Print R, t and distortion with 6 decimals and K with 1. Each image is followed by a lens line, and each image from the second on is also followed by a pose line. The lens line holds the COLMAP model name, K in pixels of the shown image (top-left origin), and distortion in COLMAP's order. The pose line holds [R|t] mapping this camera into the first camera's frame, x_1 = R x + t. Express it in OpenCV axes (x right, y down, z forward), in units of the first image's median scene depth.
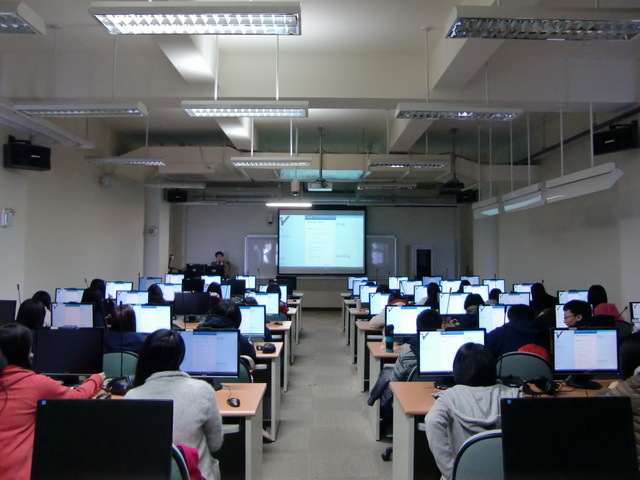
lens RADIAL K [[511.0, 0, 320.0], [0, 511.0, 240.0], [0, 0, 1]] dist [-0.003047, -0.003573]
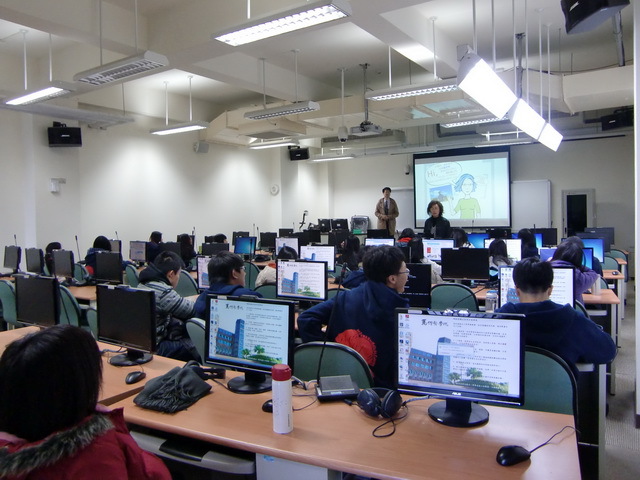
lens RADIAL K [[511.0, 0, 320.0], [0, 511.0, 240.0], [0, 0, 1]] dist [-0.003047, -0.003573]
pose [[0.834310, 0.002682, -0.551289, 0.538881], [0.043951, 0.996482, 0.071362, 0.025646], [0.549541, -0.083768, 0.831257, 0.215688]]
